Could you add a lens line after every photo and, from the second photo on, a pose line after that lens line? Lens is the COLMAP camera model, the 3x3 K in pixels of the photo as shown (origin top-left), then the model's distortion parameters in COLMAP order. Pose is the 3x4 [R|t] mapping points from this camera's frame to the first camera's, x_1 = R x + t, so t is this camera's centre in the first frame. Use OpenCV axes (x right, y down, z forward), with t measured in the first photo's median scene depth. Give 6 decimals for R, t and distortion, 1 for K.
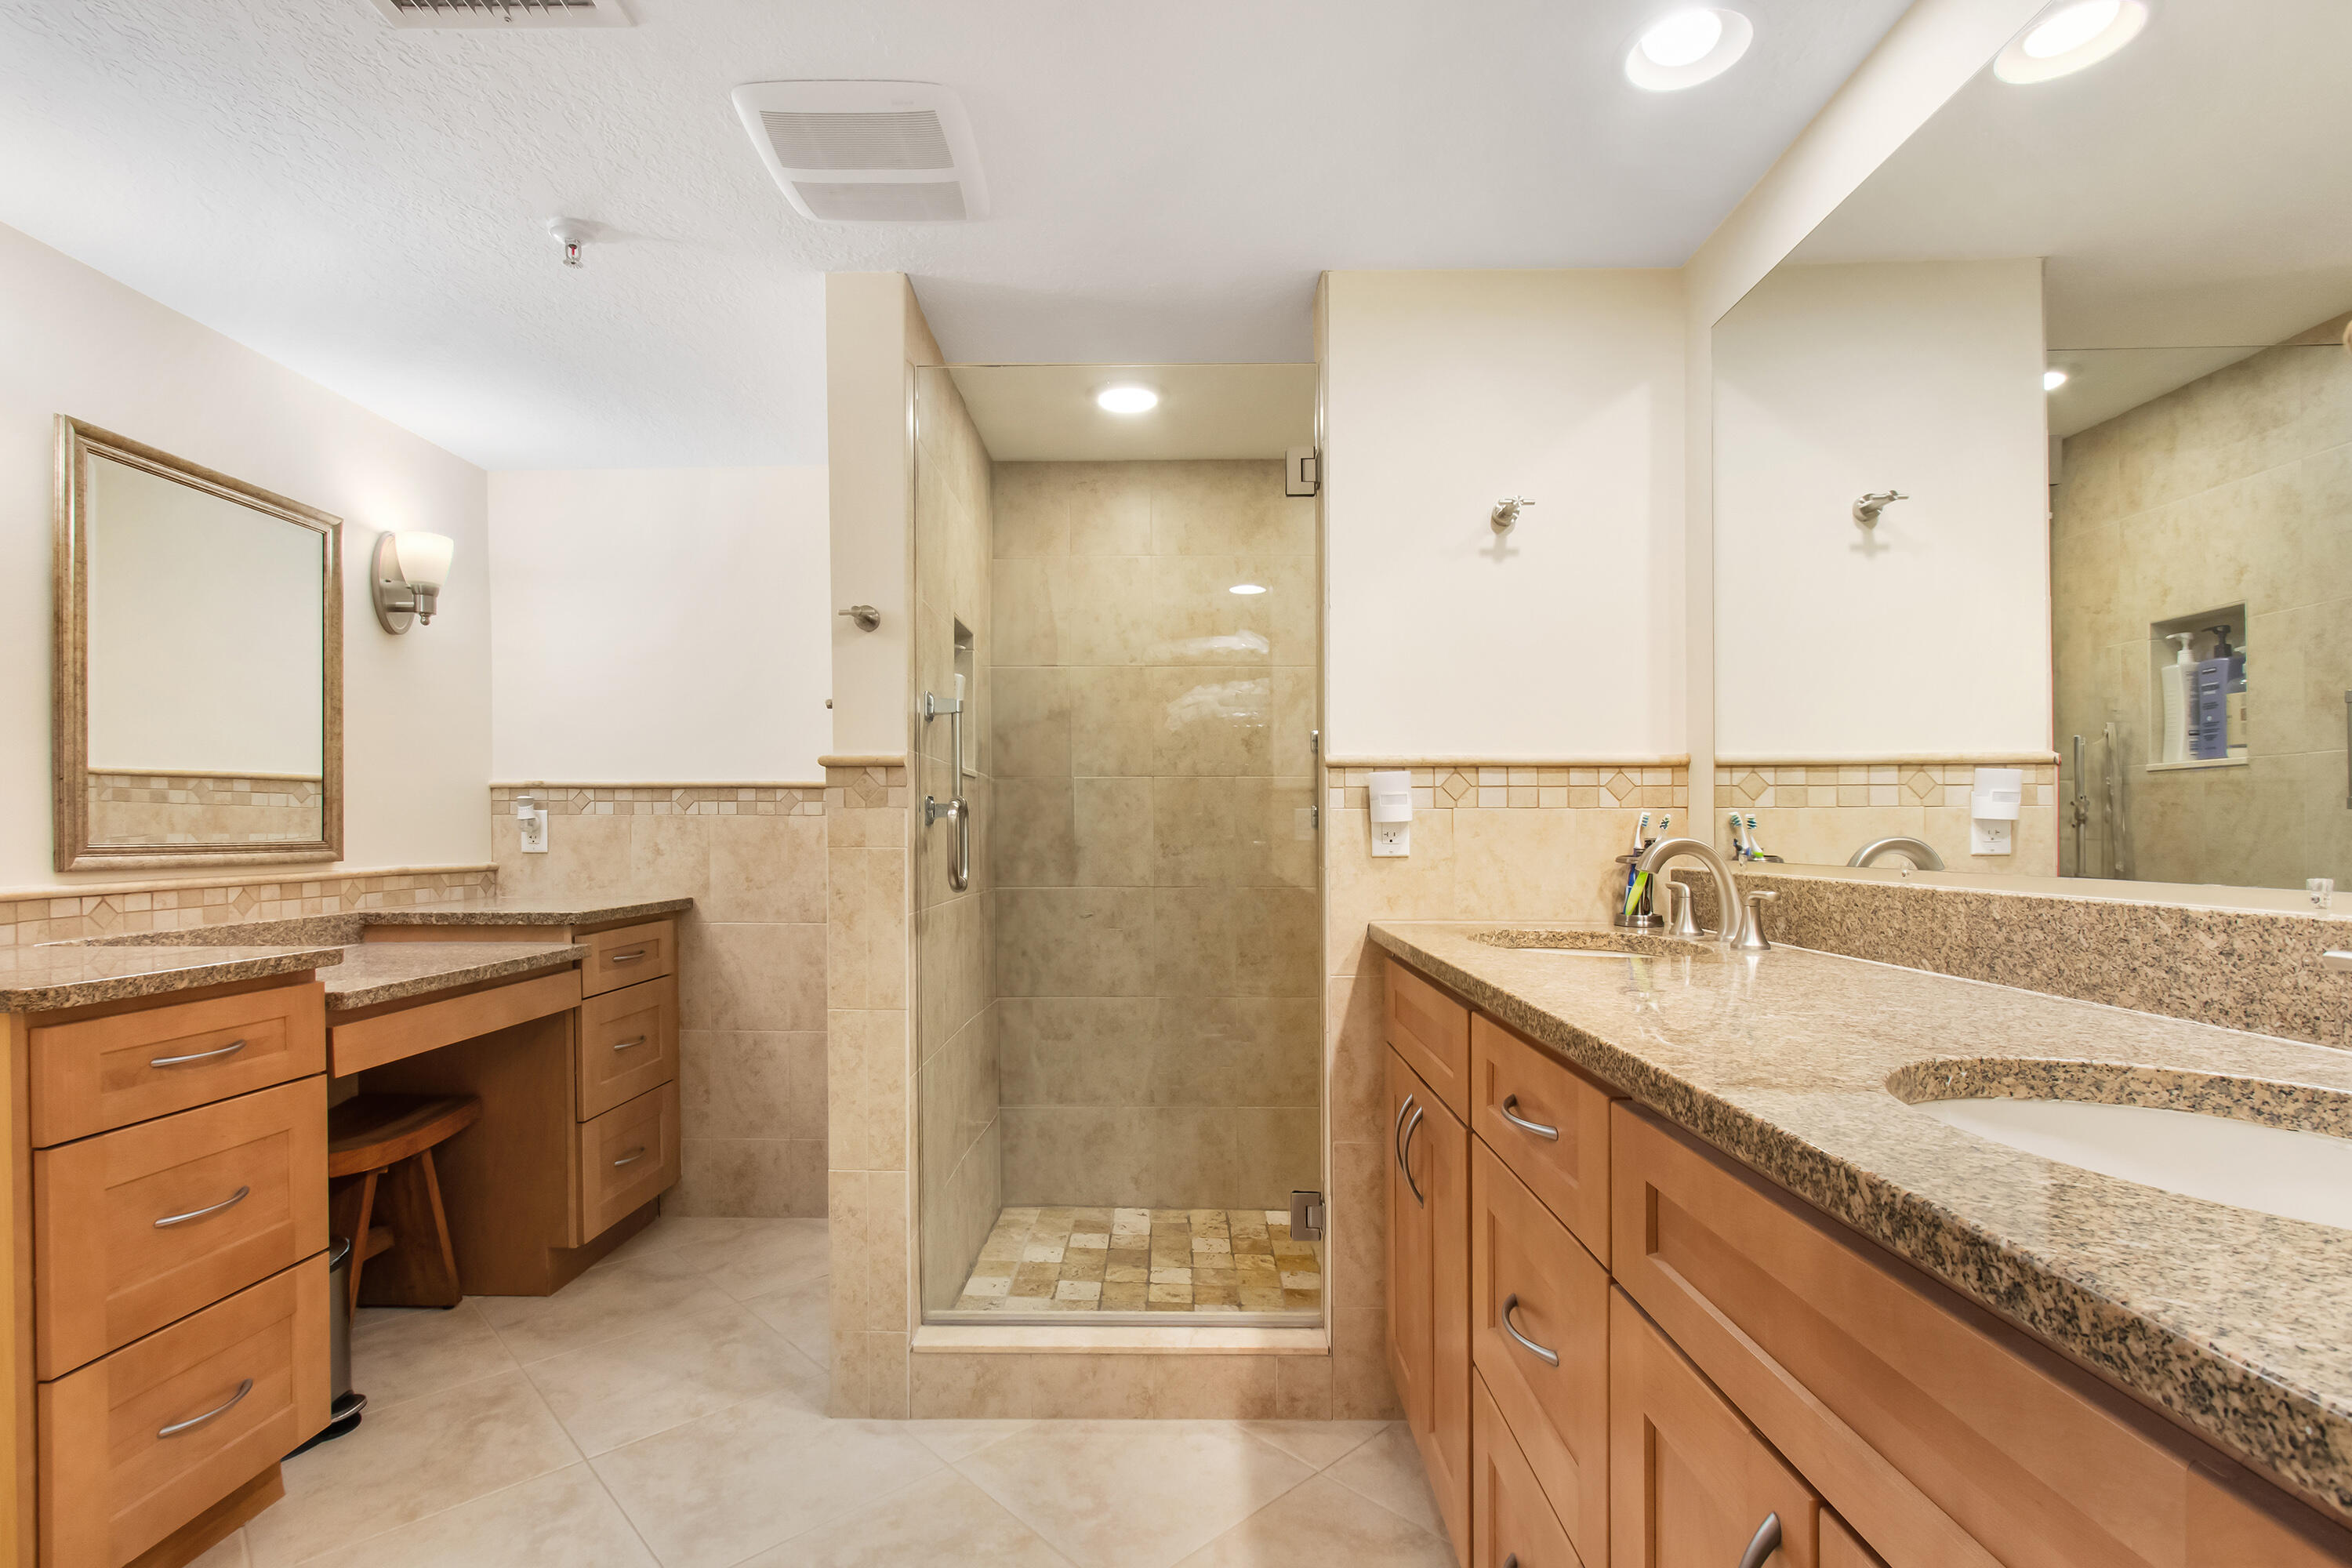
lens RADIAL K [[1080.8, 0, 1141.2], [0, 1080.8, 834.5], [0, 0, 1]] dist [-0.012643, -0.000353]
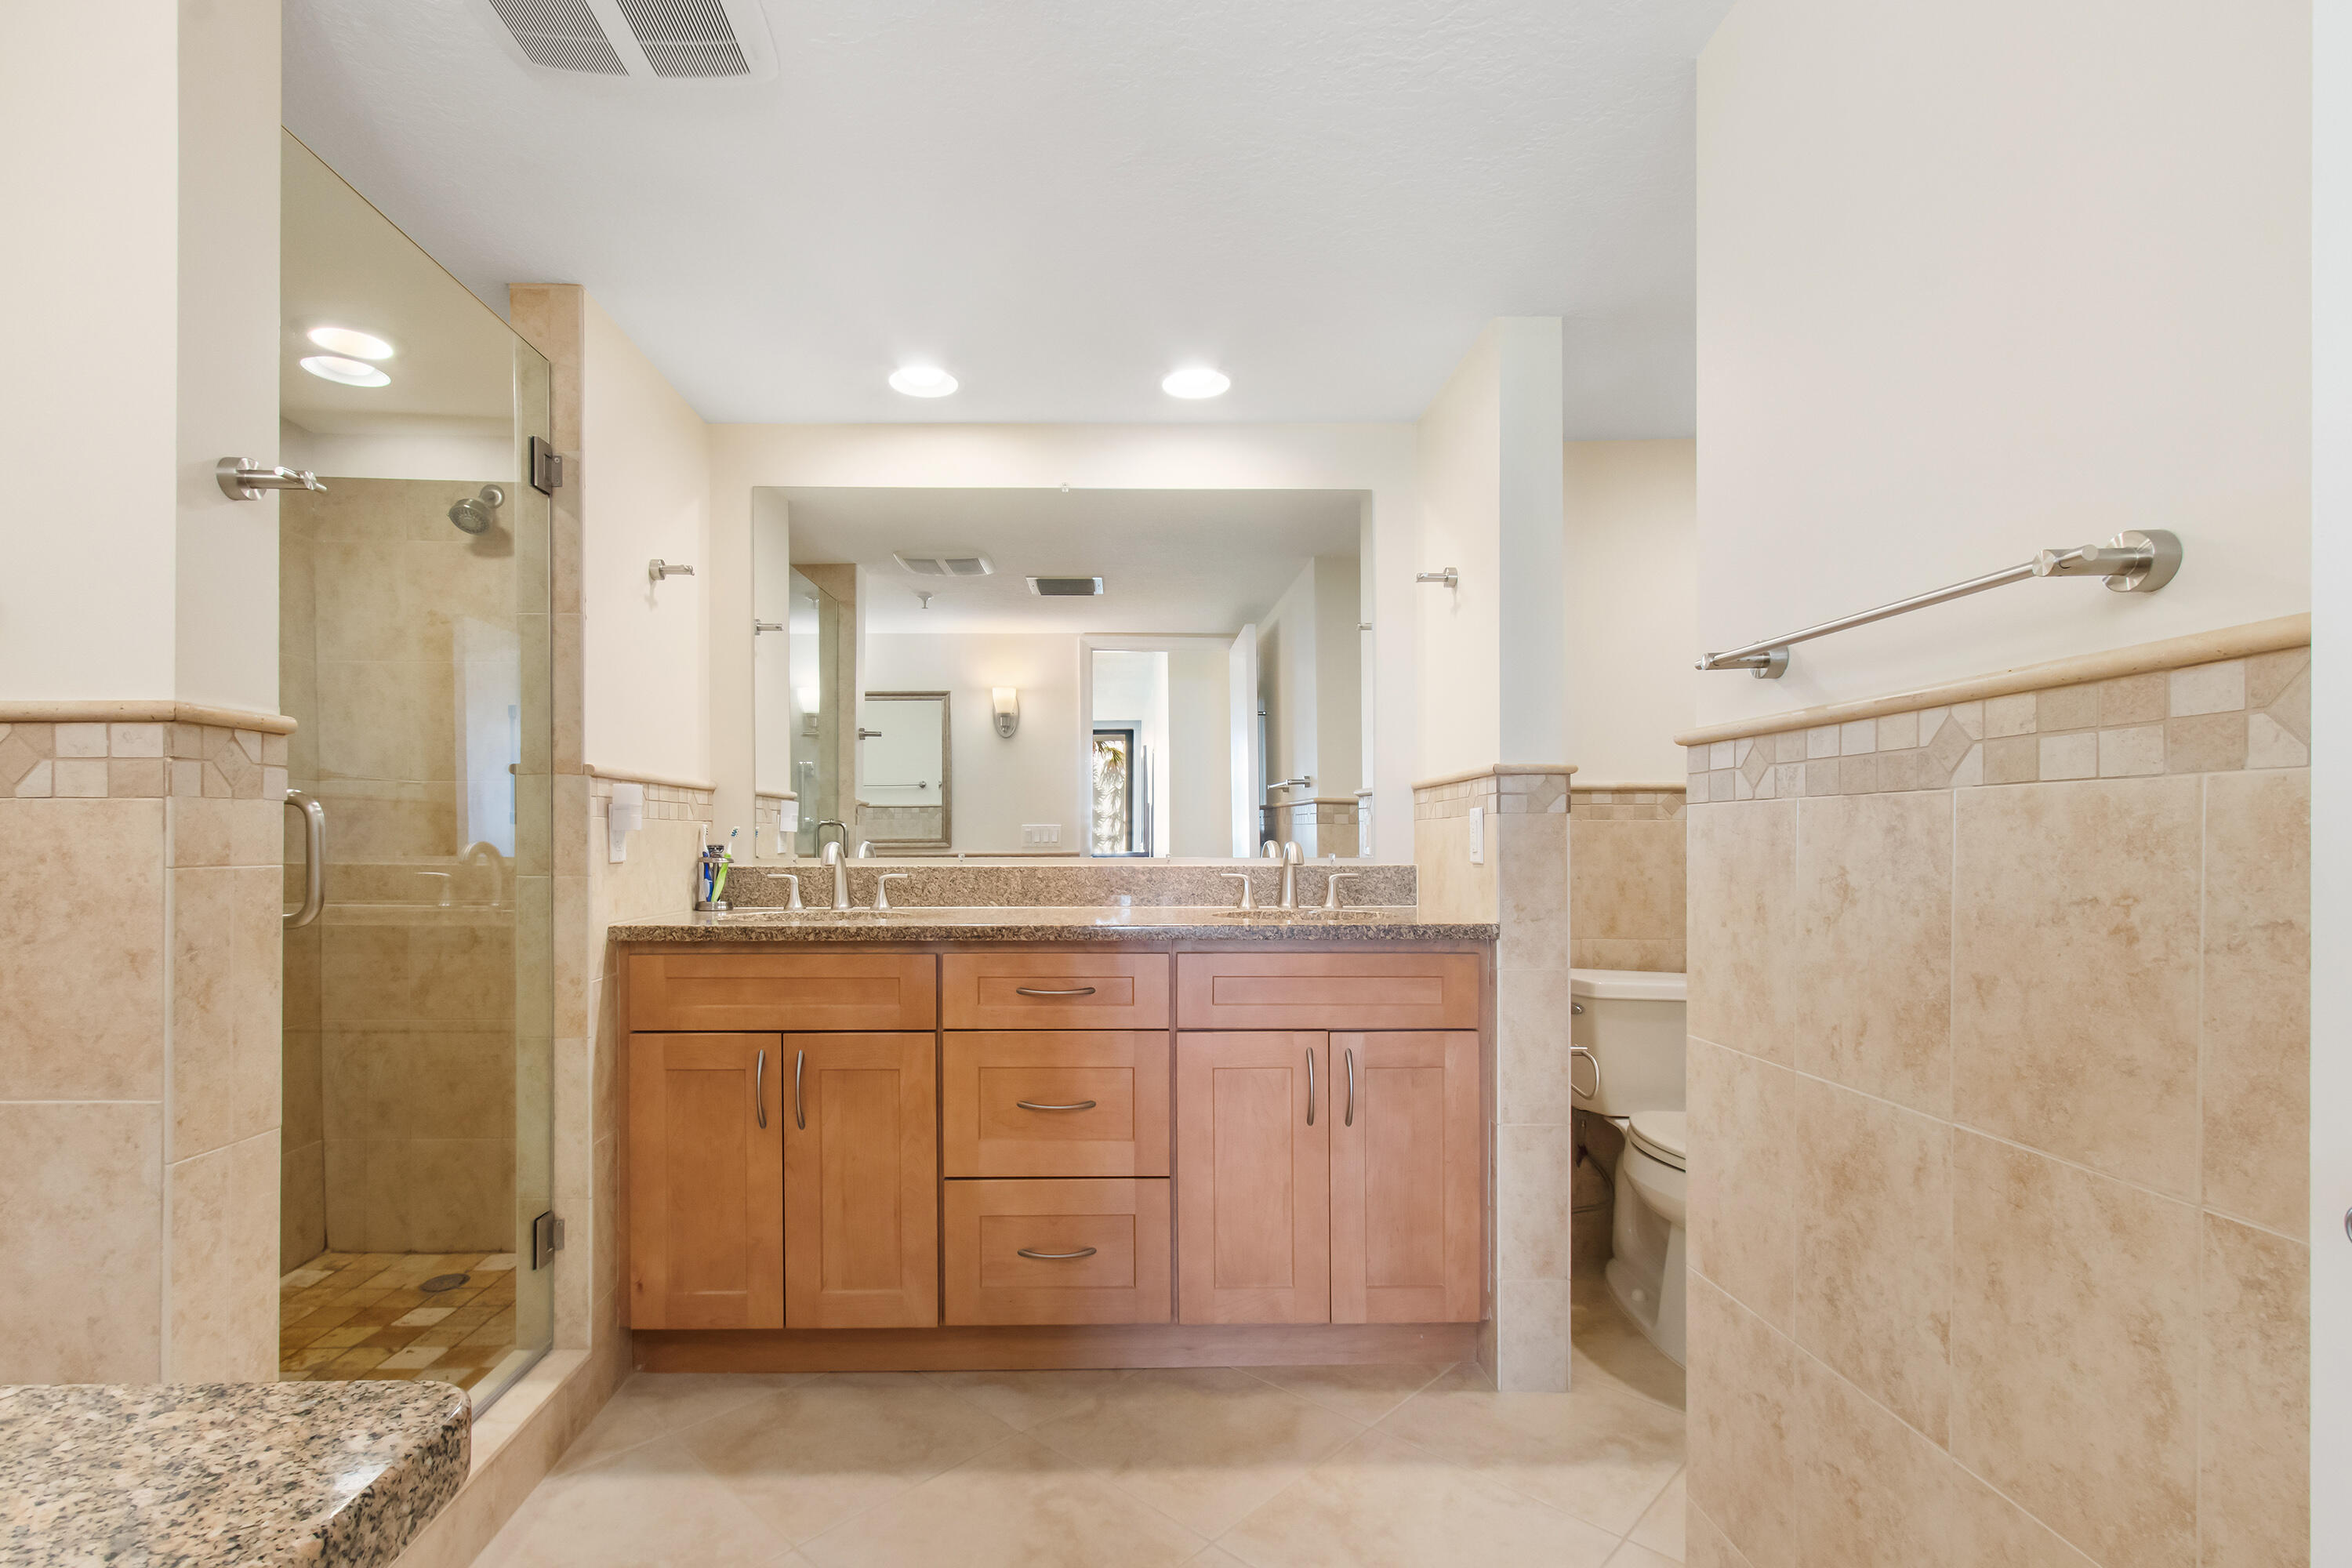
lens RADIAL K [[1080.8, 0, 1097.8], [0, 1080.8, 830.2], [0, 0, 1]] dist [-0.012643, -0.000353]
pose [[-0.027121, 0.007893, 0.999601, -0.853376], [0.004414, 0.999960, -0.007776, -0.000937], [-0.999622, 0.004201, -0.027155, 0.552343]]
